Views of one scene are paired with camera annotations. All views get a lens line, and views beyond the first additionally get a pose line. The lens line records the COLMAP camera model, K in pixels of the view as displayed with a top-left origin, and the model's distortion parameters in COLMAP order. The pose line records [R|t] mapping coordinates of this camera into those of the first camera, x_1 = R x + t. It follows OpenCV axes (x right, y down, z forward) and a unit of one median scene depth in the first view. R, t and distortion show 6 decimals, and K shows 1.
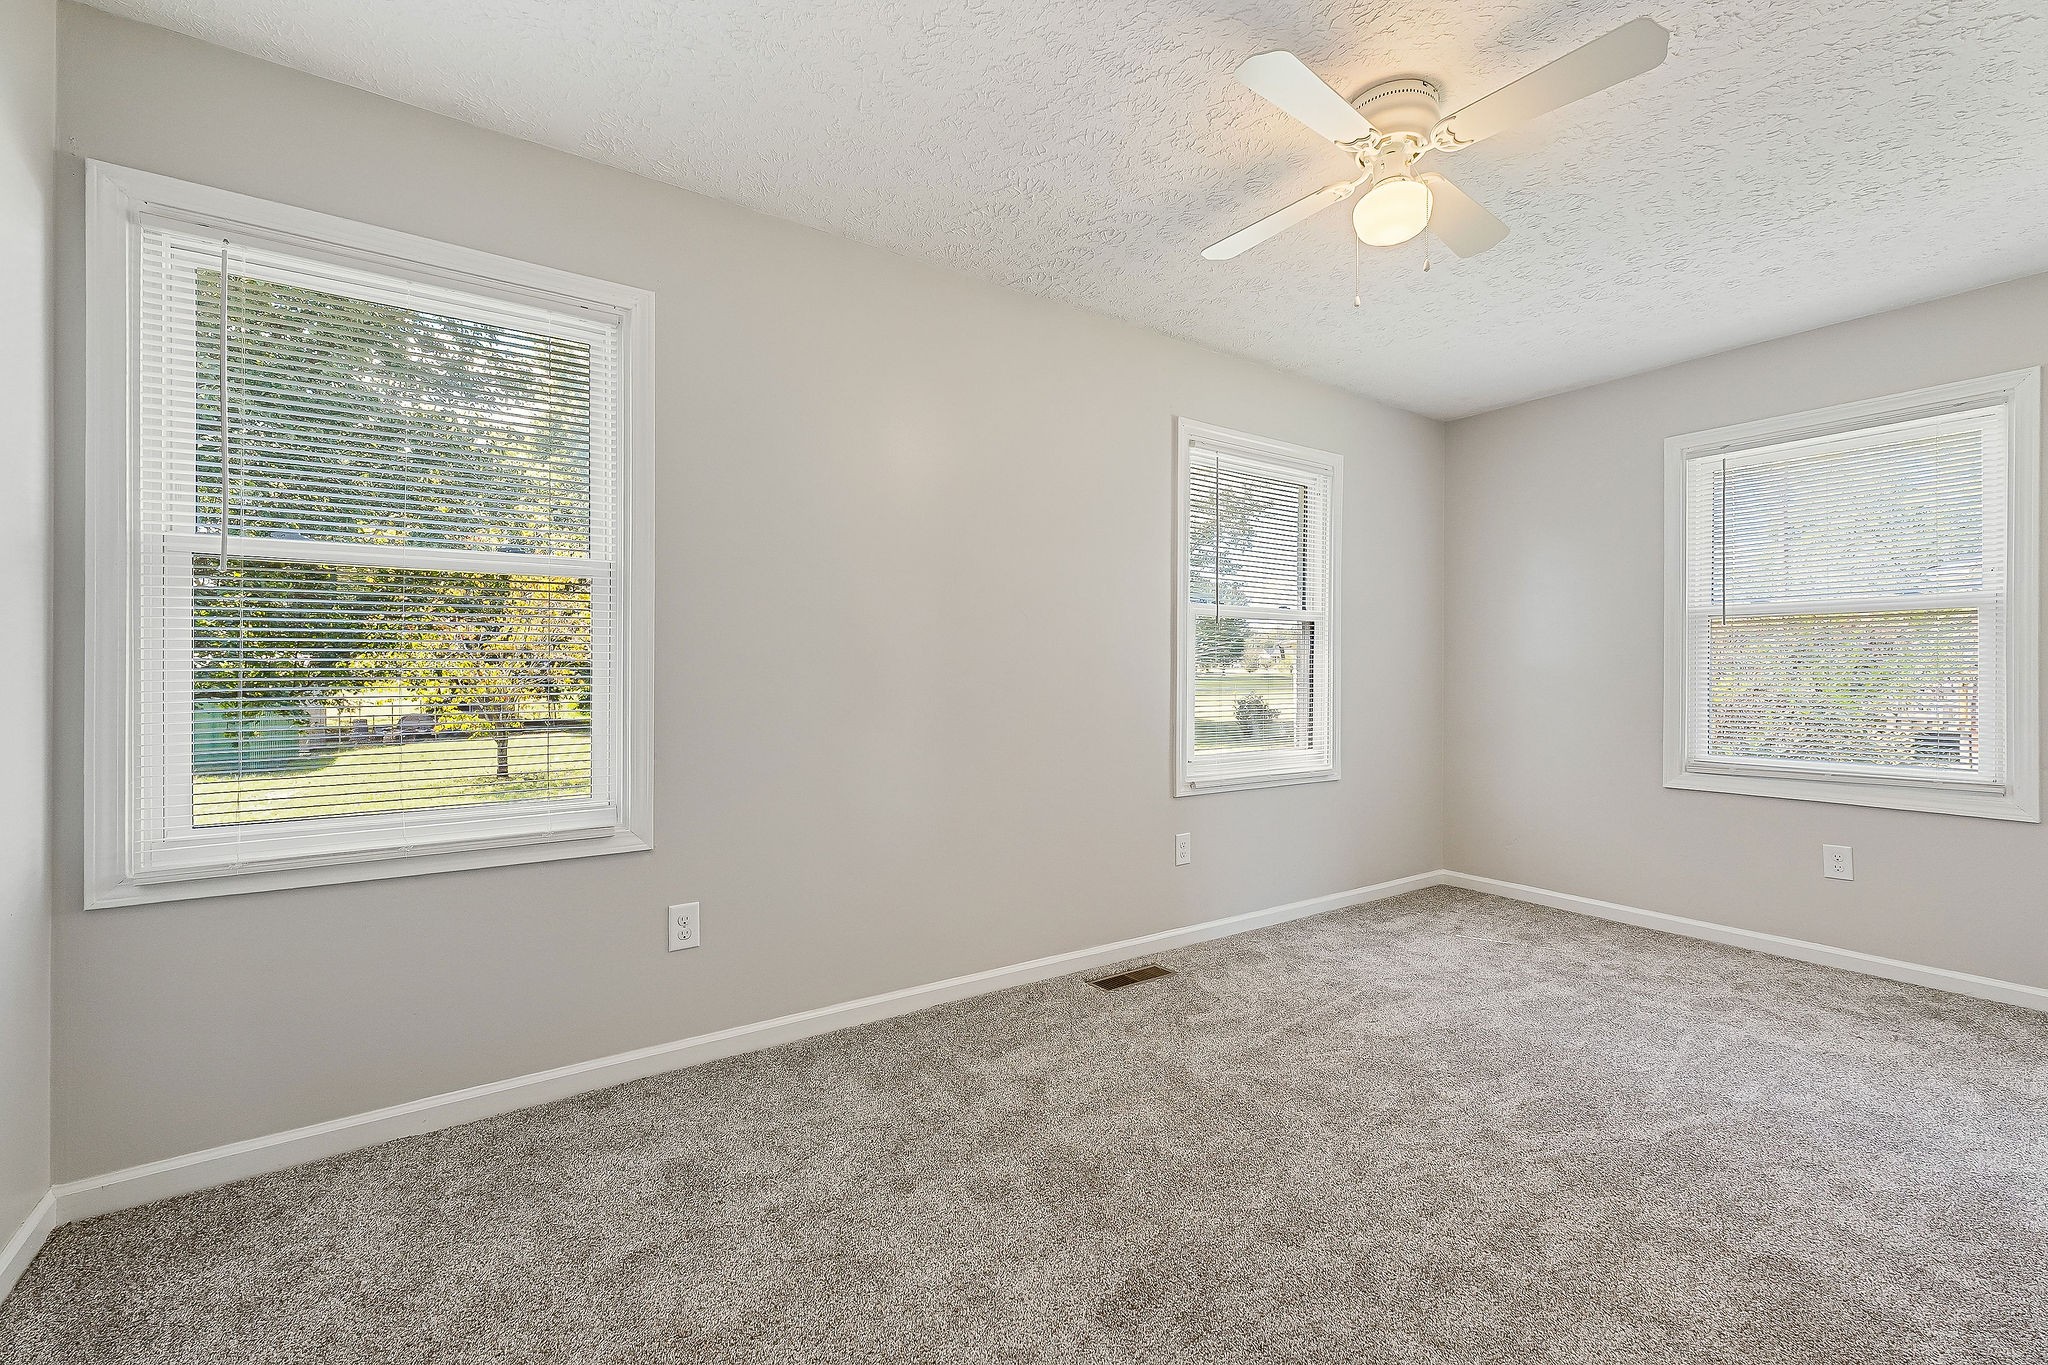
lens RADIAL K [[861.1, 0, 1020.4], [0, 861.1, 673.2], [0, 0, 1]] dist [-0.000572, -0.000042]
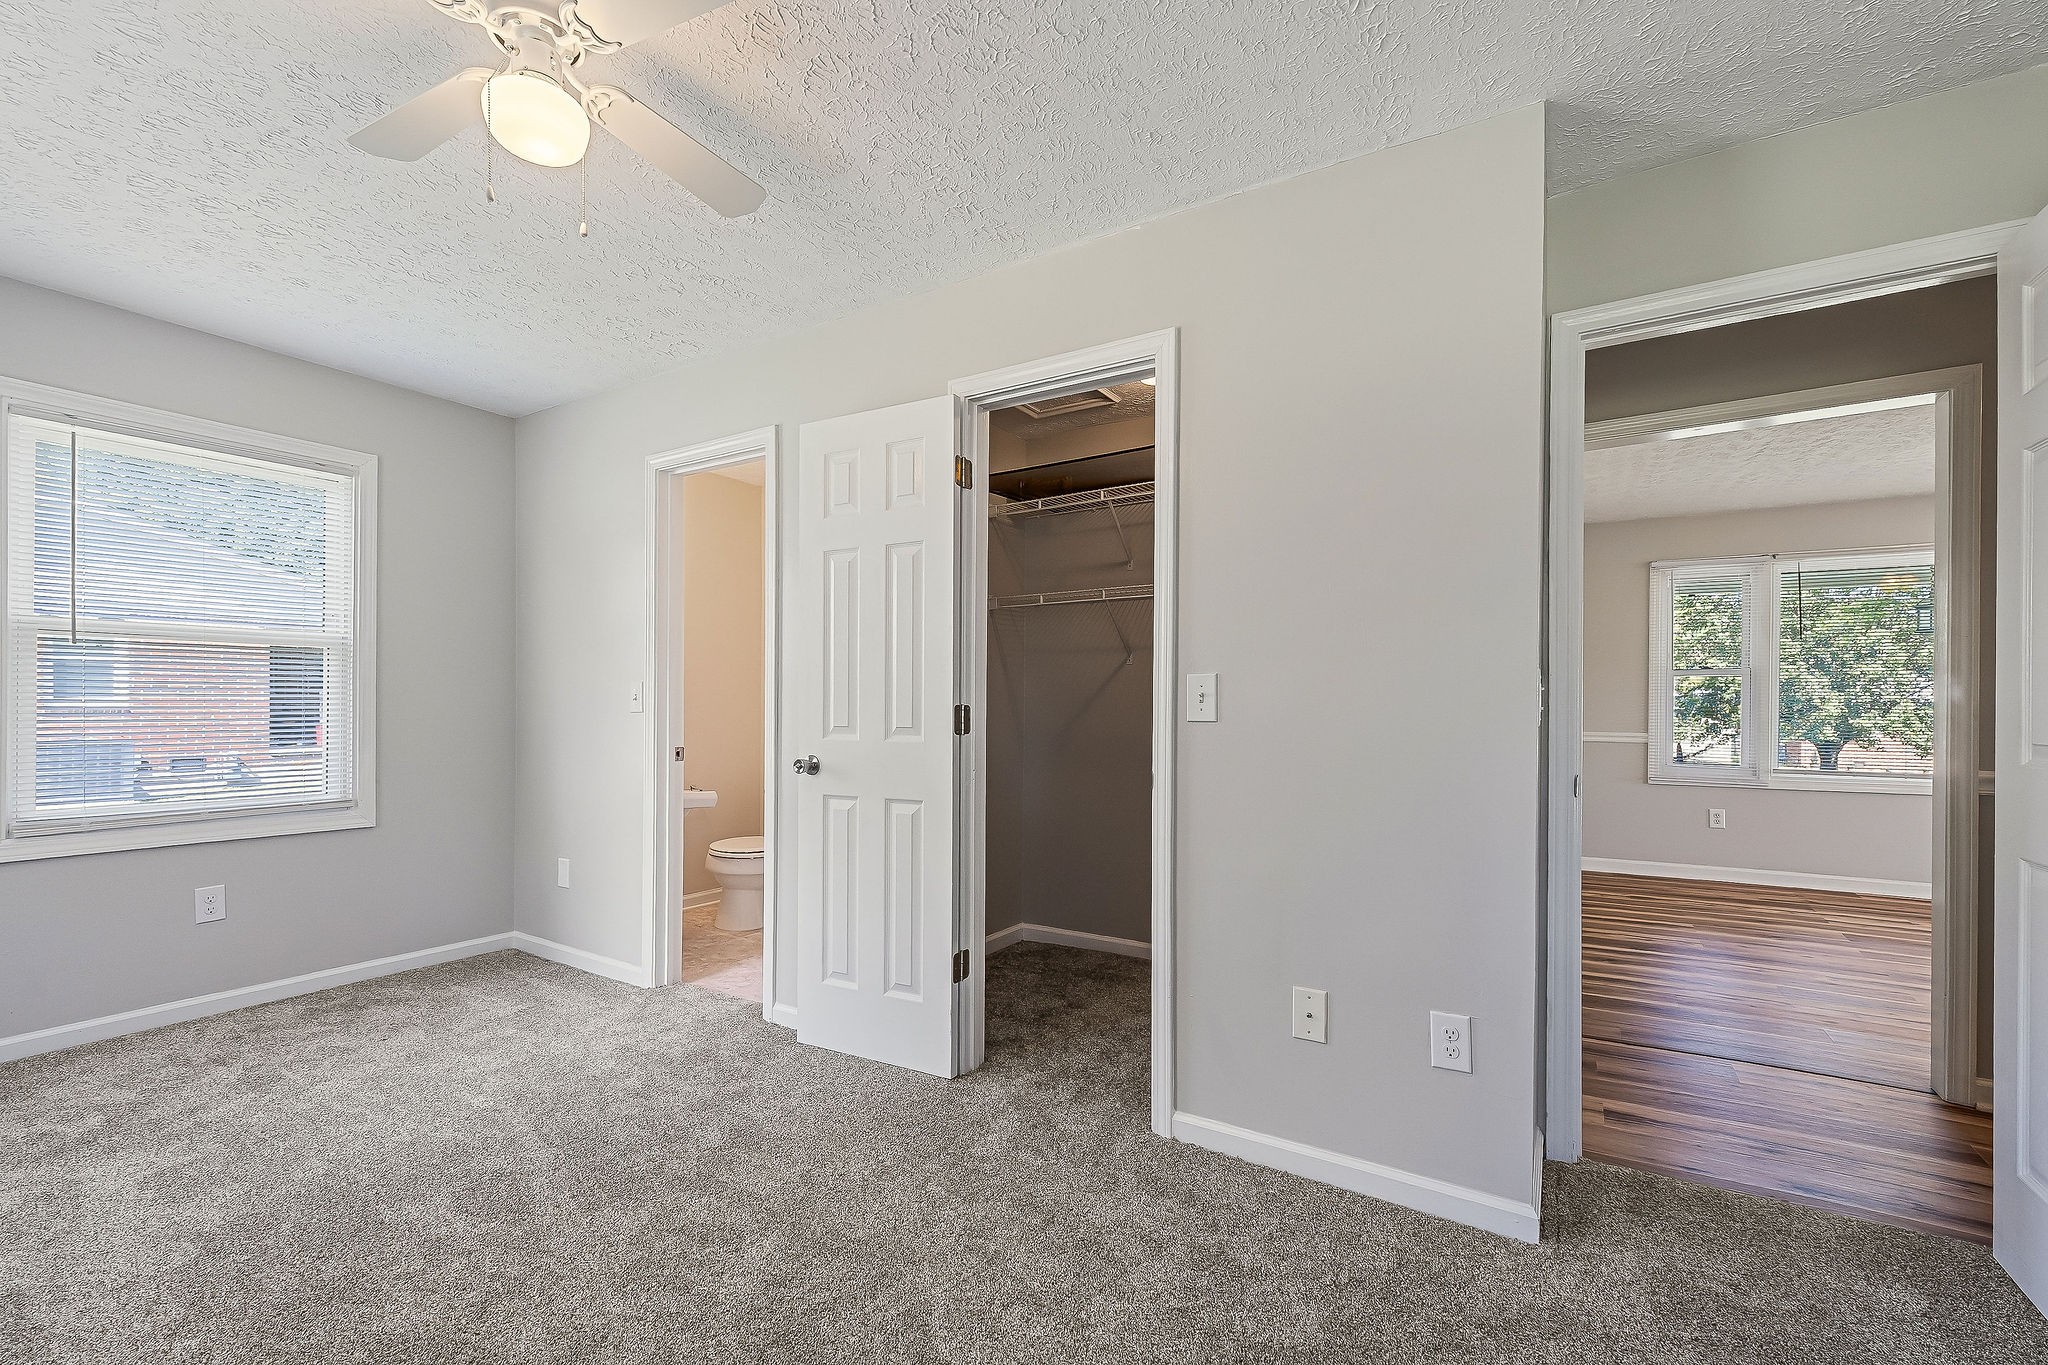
lens RADIAL K [[861.1, 0, 1034.3], [0, 861.1, 710.4], [0, 0, 1]] dist [-0.000572, -0.000042]
pose [[-0.416777, -0.006347, 0.908987, -0.318810], [-0.005413, 0.999975, 0.004500, -0.003046], [-0.908993, -0.003045, -0.416801, 0.630416]]
